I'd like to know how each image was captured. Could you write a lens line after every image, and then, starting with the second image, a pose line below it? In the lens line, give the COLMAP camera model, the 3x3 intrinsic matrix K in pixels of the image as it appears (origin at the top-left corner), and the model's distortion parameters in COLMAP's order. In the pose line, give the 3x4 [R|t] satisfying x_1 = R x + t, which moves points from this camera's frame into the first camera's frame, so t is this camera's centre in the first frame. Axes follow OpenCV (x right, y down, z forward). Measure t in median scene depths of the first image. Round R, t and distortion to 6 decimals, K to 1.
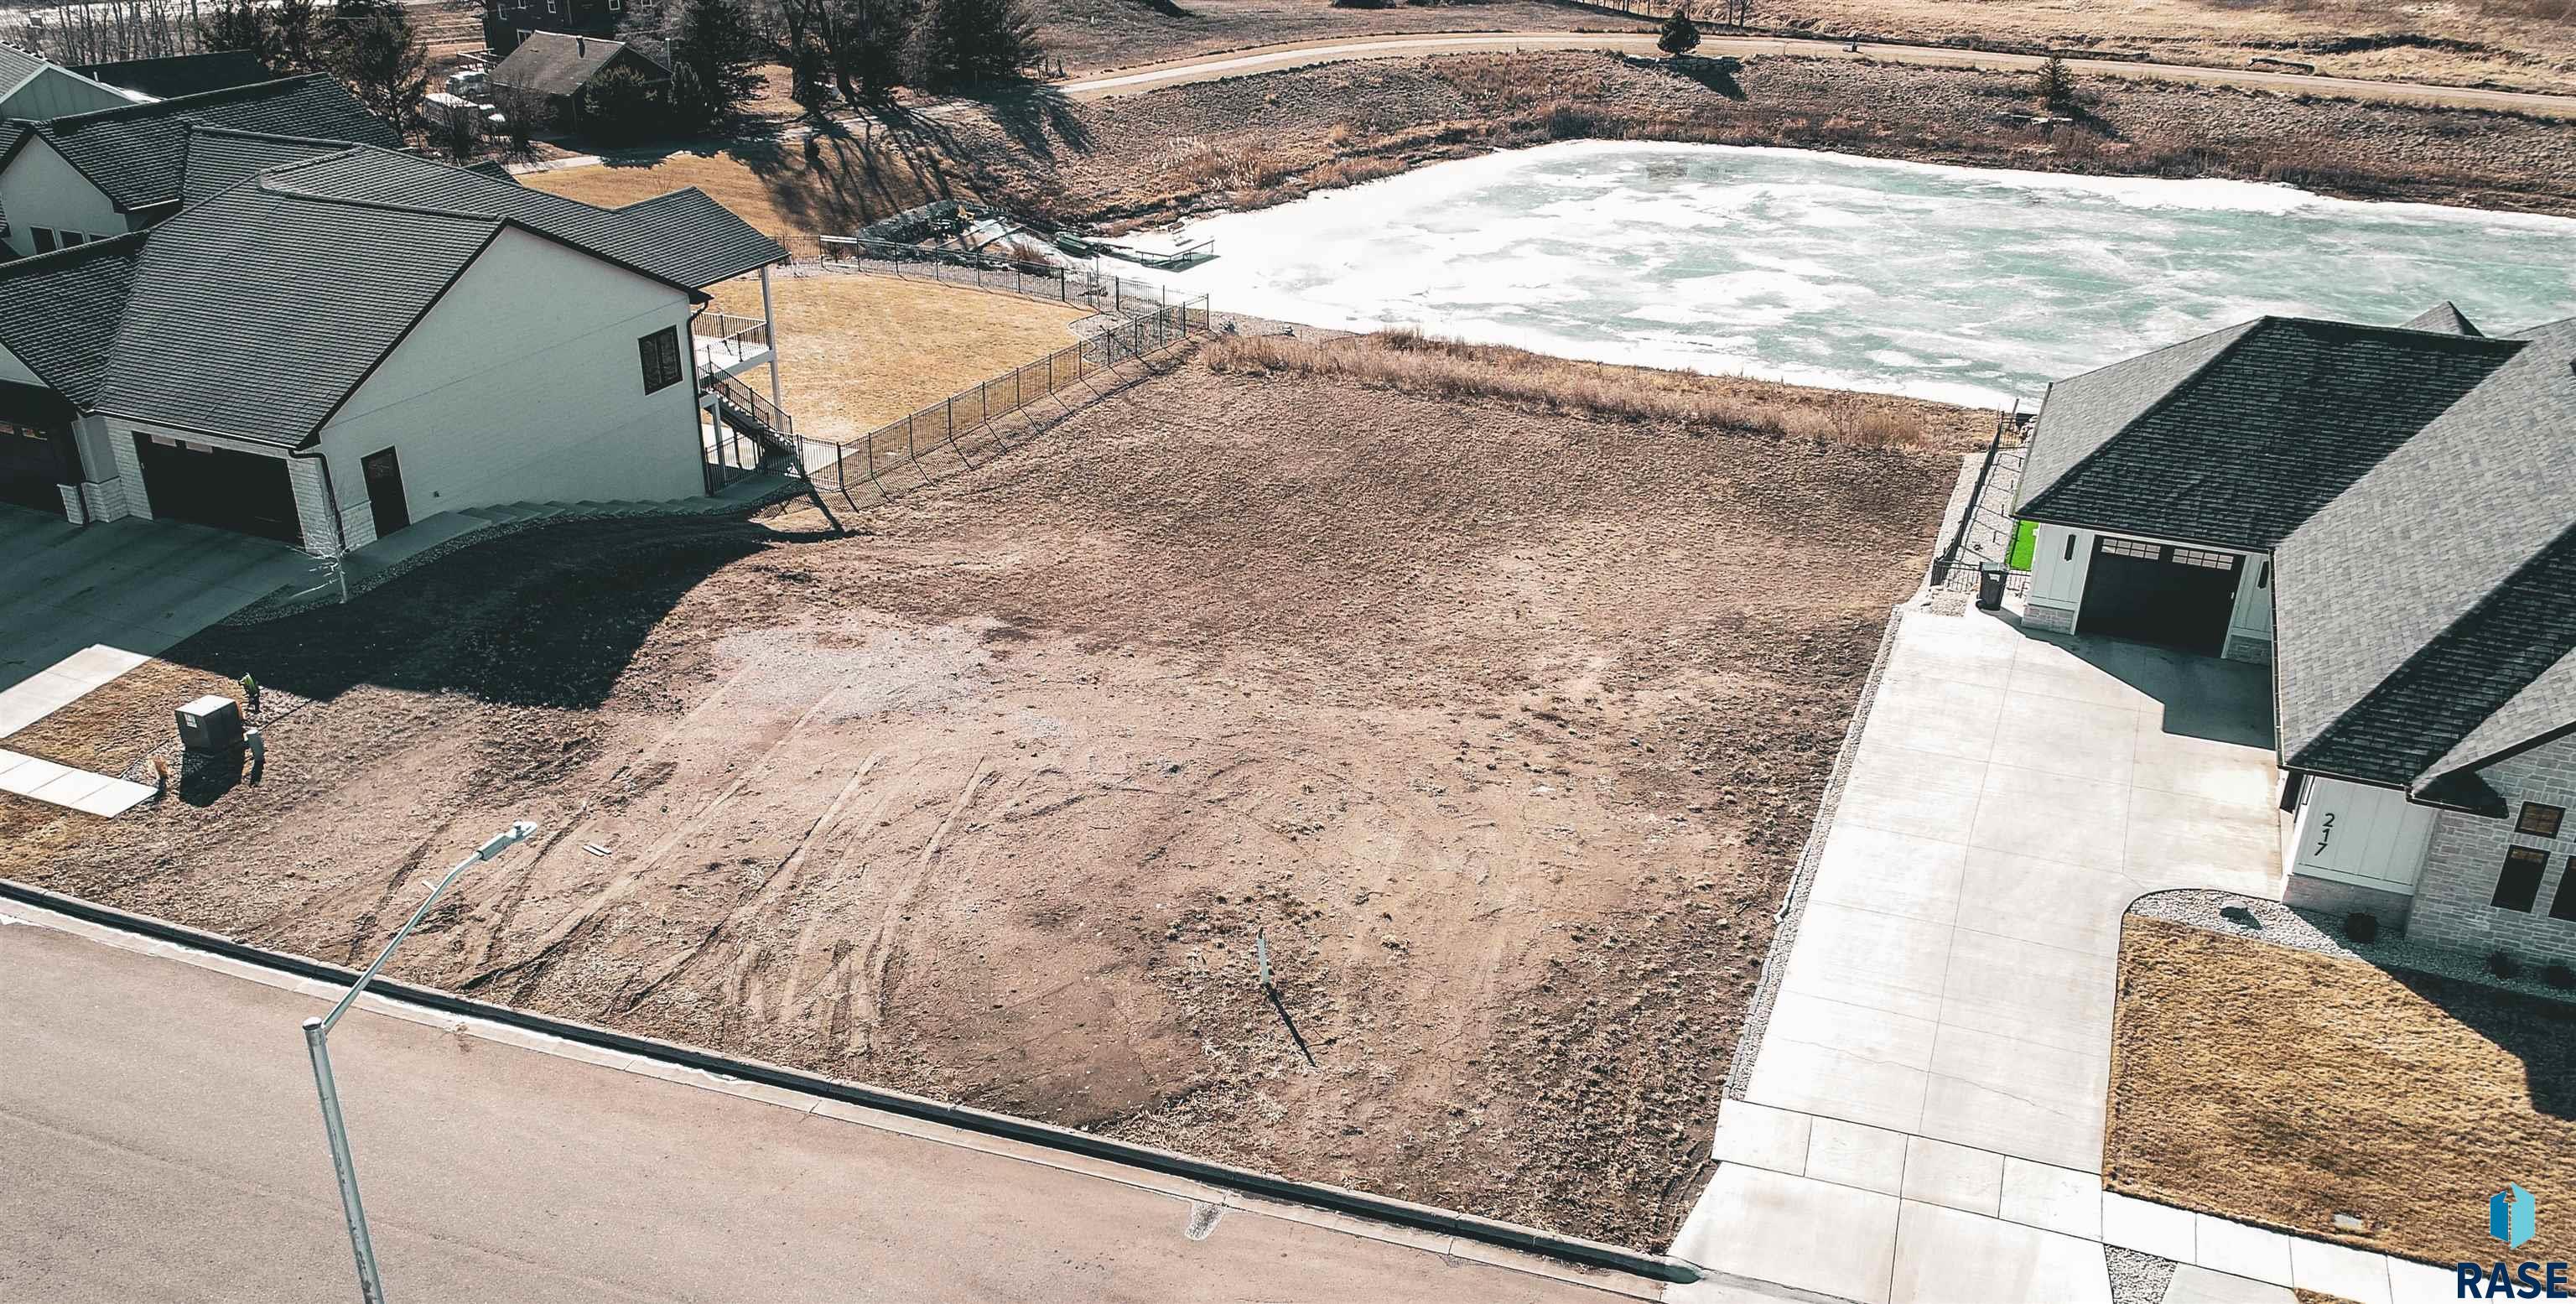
lens RADIAL K [[1990.9, 0, 1231.2], [0, 1990.9, 722.6], [0, 0, 1]] dist [-0.005036, 0.007788]
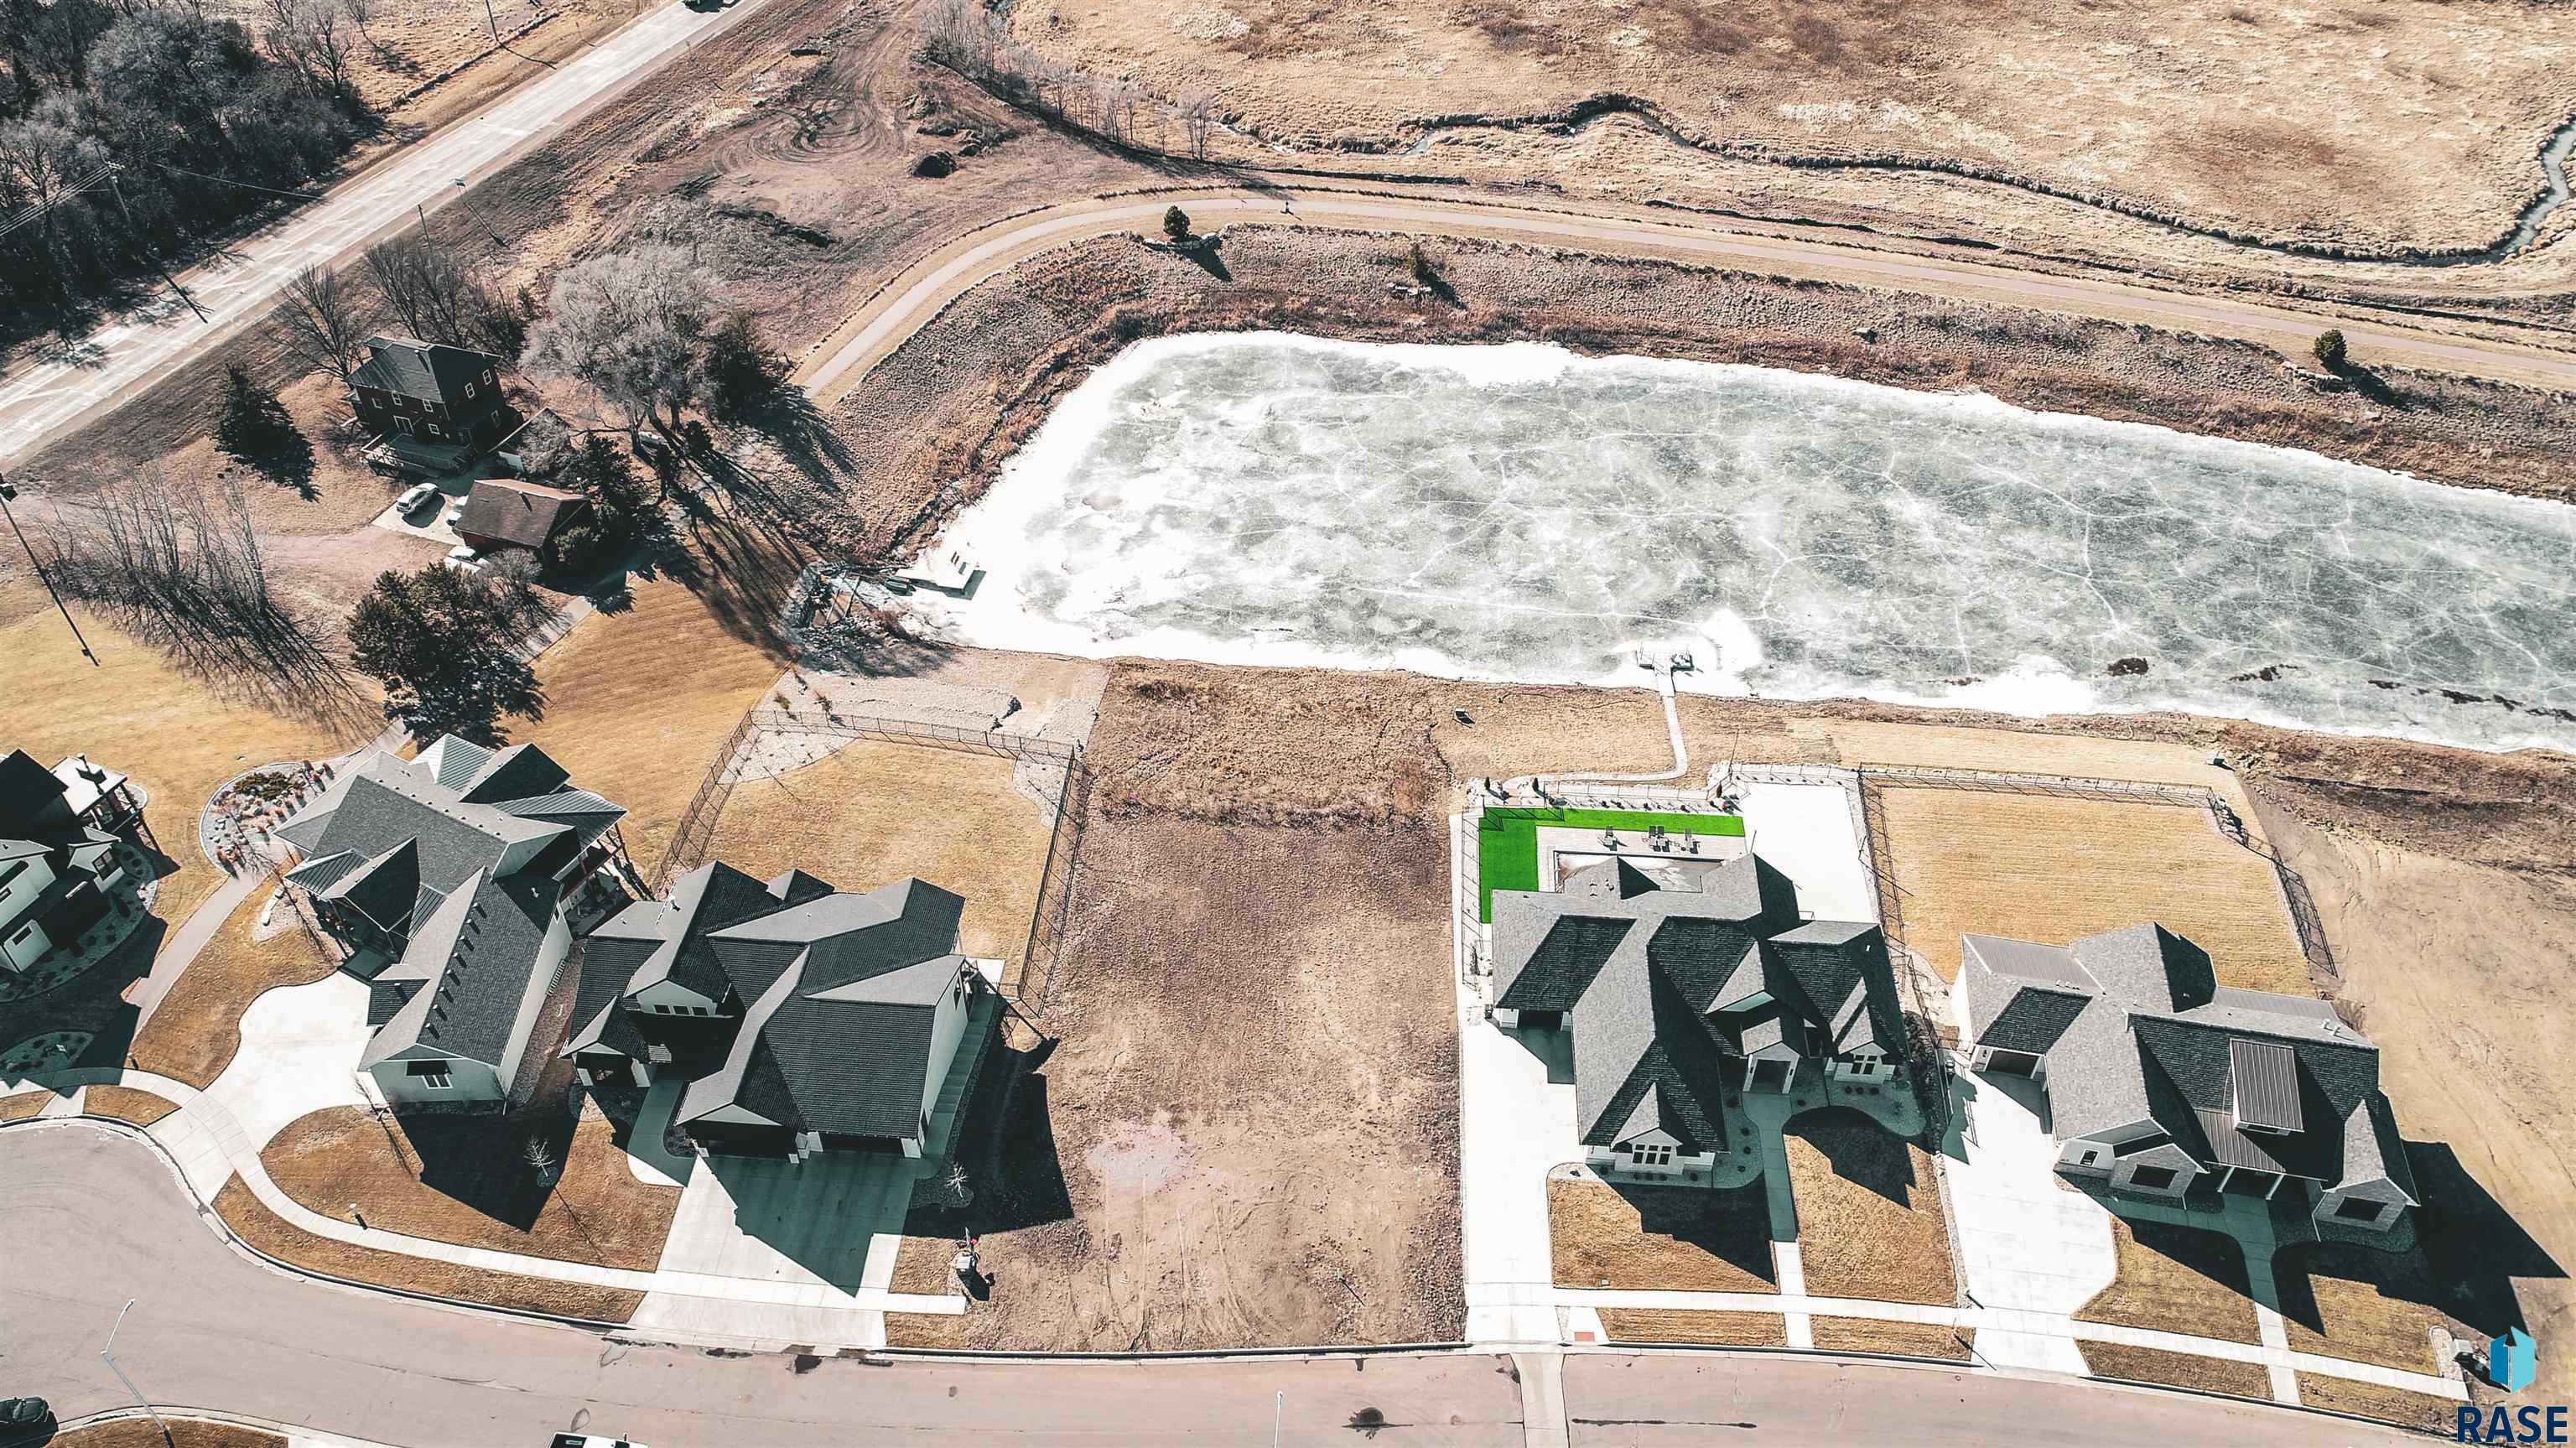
lens RADIAL K [[1870.3, 0, 1296.1], [0, 1870.3, 710.6], [0, 0, 1]] dist [0.003885, 0.004306]
pose [[0.933991, -0.229369, 0.273953, -0.526529], [0.149432, 0.947225, 0.283611, -1.276713], [-0.324546, -0.223953, 0.918975, -1.318843]]
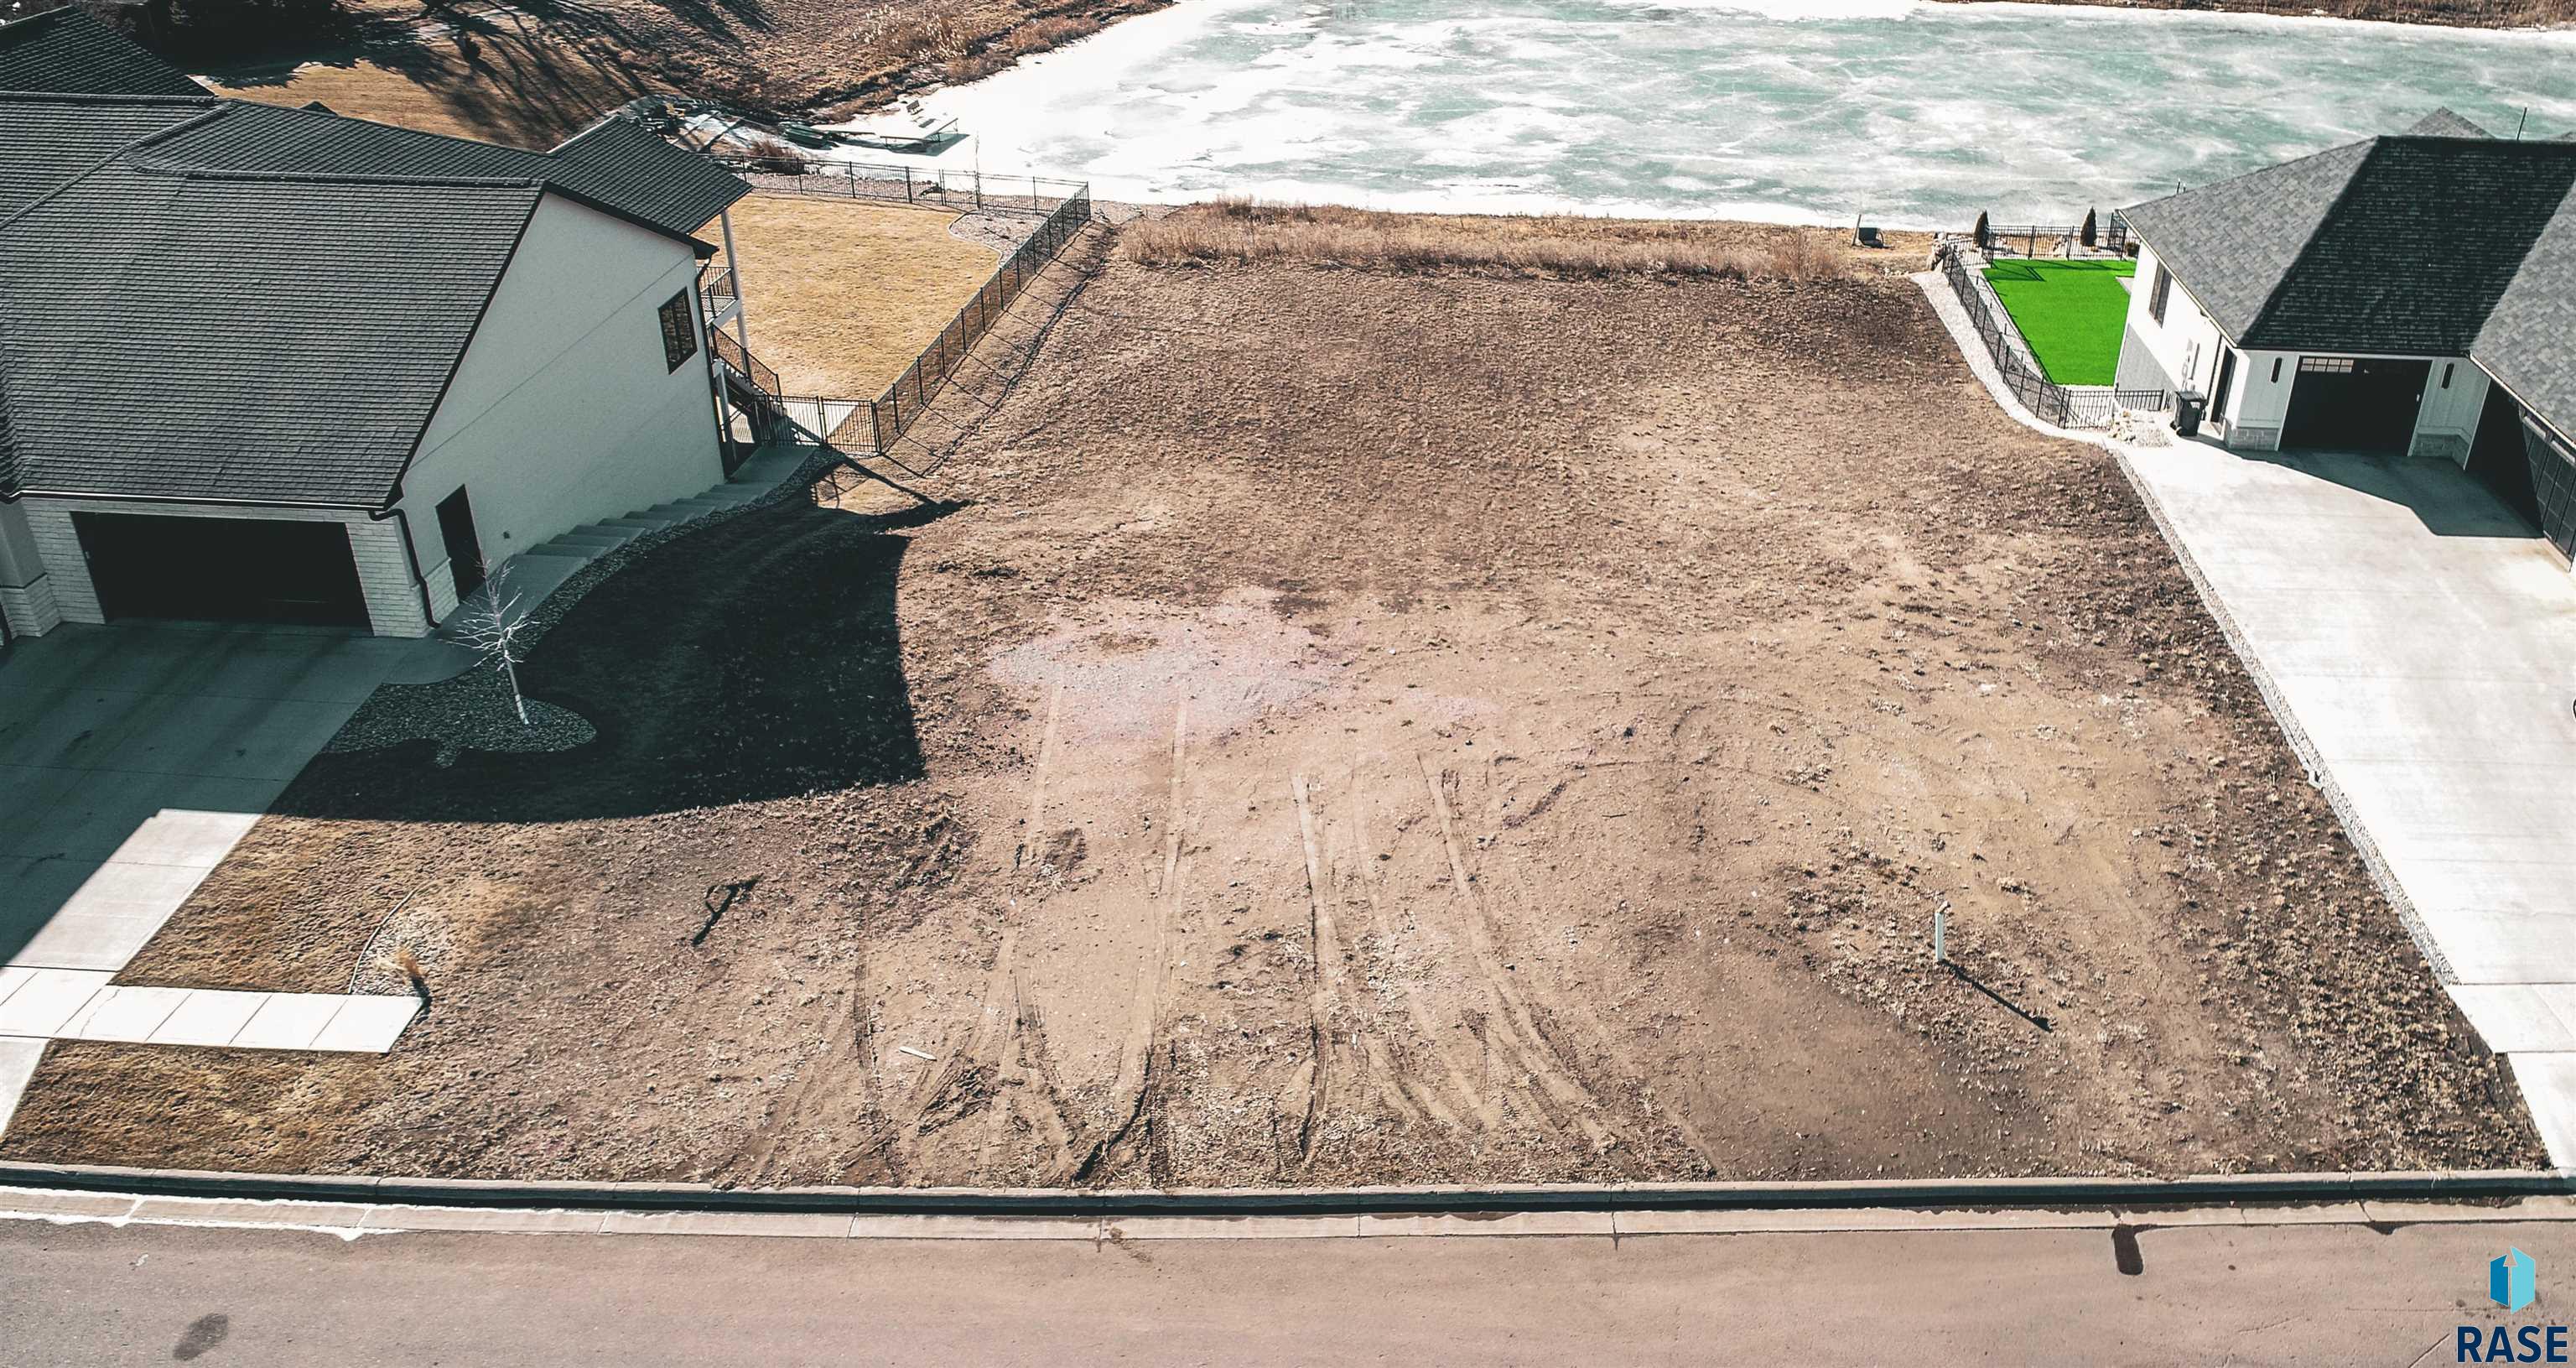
lens RADIAL K [[1957.6, 0, 1400.2], [0, 1957.6, 573.1], [0, 0, 1]] dist [0.002685, -0.002957]
pose [[0.937731, -0.149415, 0.313585, -0.326890], [0.145764, 0.988693, 0.035198, -0.078755], [-0.315299, 0.012703, 0.948907, 0.149127]]
